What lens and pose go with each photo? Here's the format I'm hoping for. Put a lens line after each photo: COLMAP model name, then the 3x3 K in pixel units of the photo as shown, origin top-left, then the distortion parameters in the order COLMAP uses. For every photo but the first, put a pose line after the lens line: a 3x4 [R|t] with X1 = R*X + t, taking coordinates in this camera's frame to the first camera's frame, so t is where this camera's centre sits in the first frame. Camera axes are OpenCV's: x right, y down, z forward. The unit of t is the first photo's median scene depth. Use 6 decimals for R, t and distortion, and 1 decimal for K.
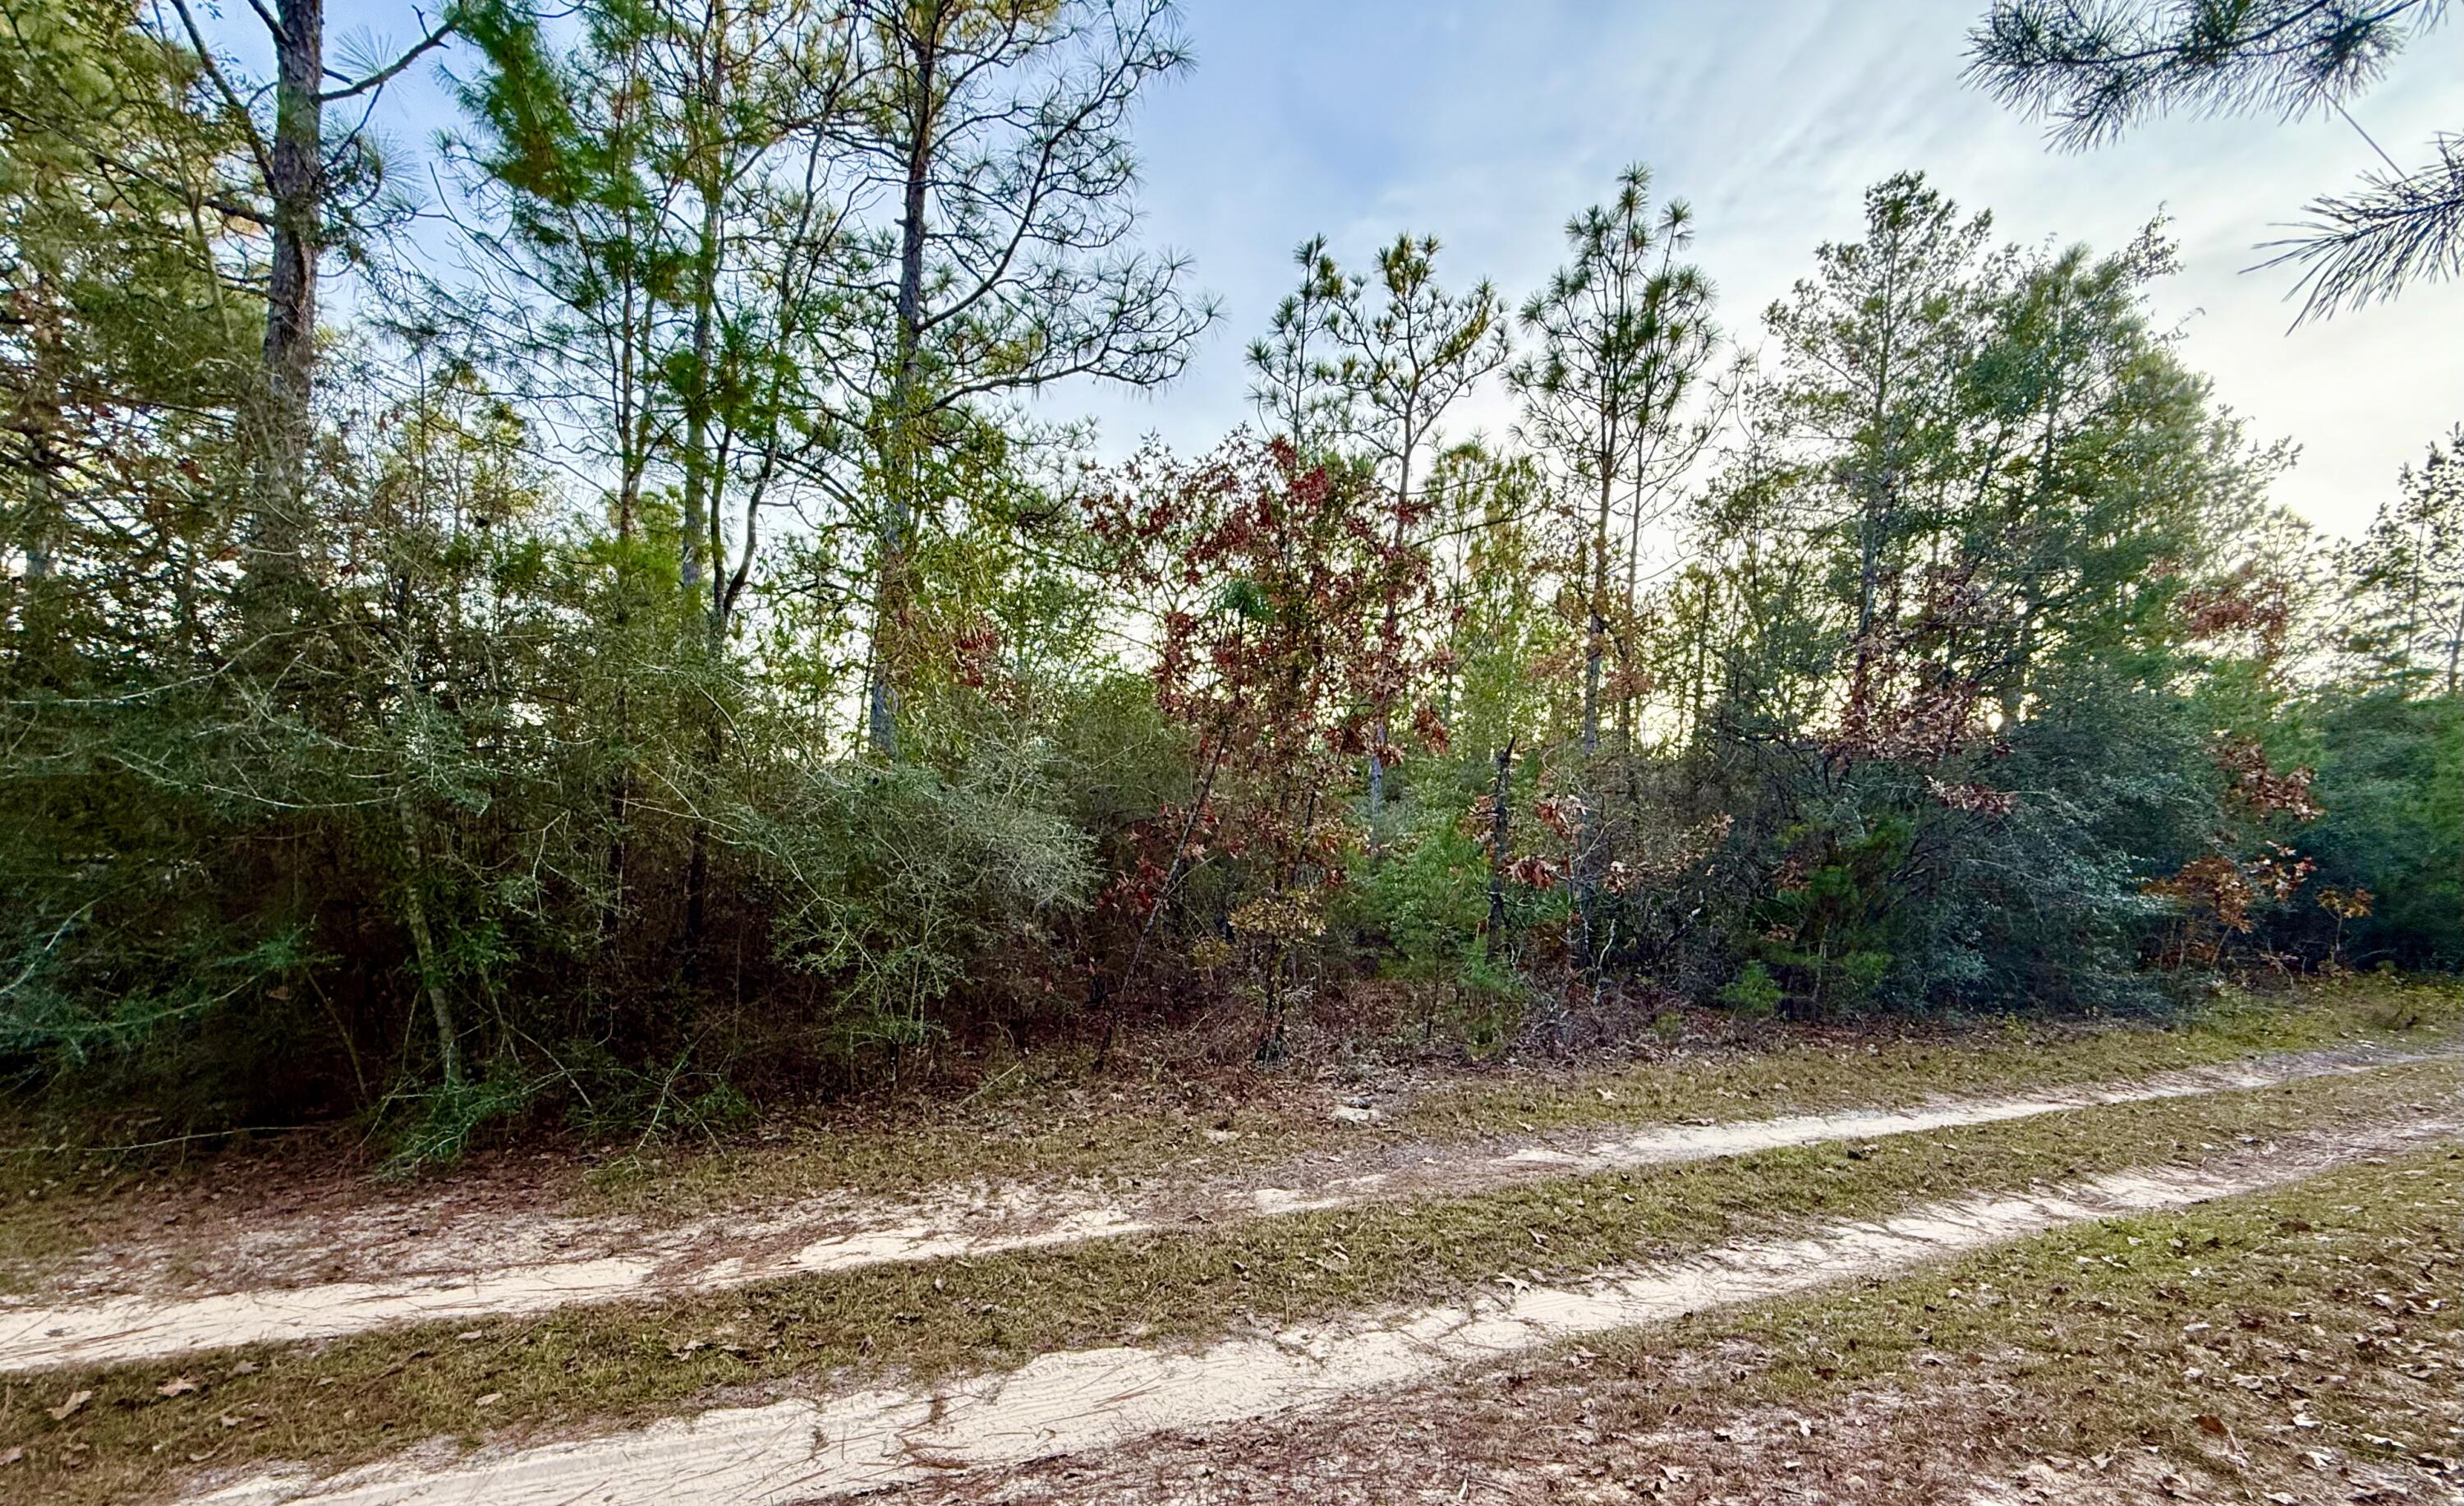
lens RADIAL K [[1029.5, 0, 1239.1], [0, 1029.5, 919.9], [0, 0, 1]] dist [0.002862, 0.000692]
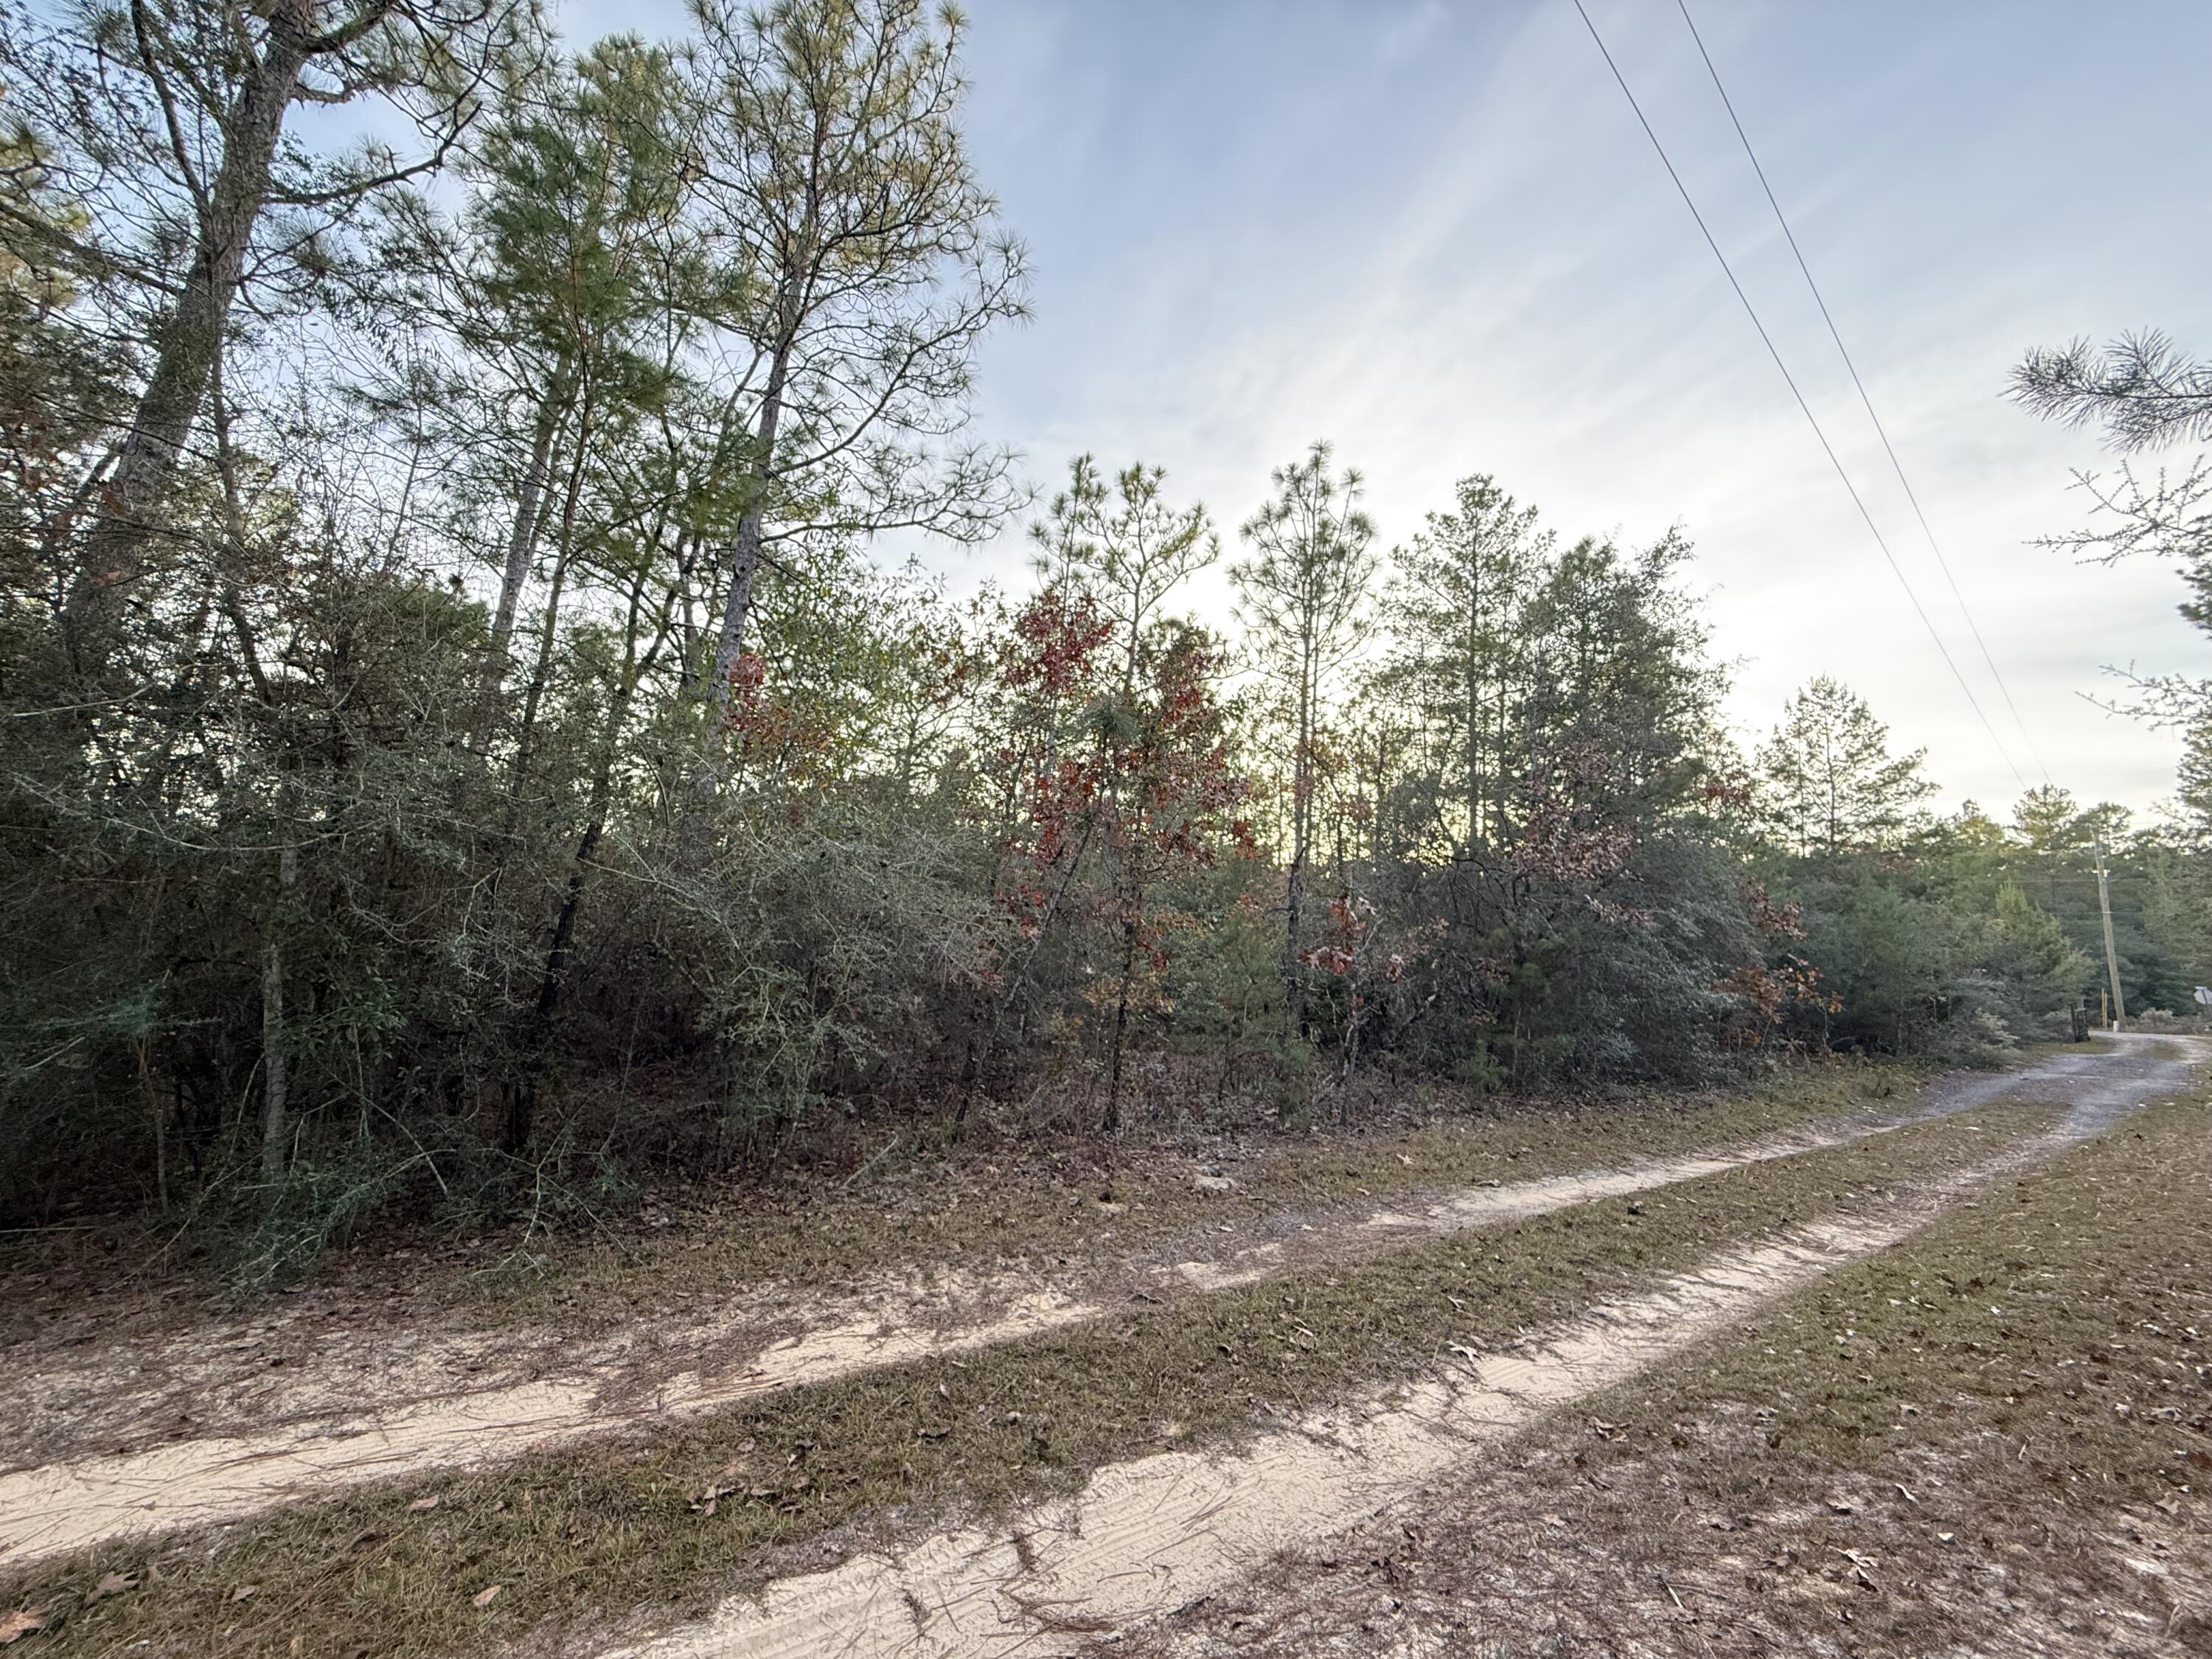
lens RADIAL K [[881.6, 0, 1105.6], [0, 881.6, 824.0], [0, 0, 1]] dist [0.001271, 0.000333]
pose [[0.978106, 0.060554, 0.199105, -0.182158], [-0.021002, 0.980568, -0.195050, 0.002099], [-0.207047, 0.186598, 0.960371, 0.058473]]
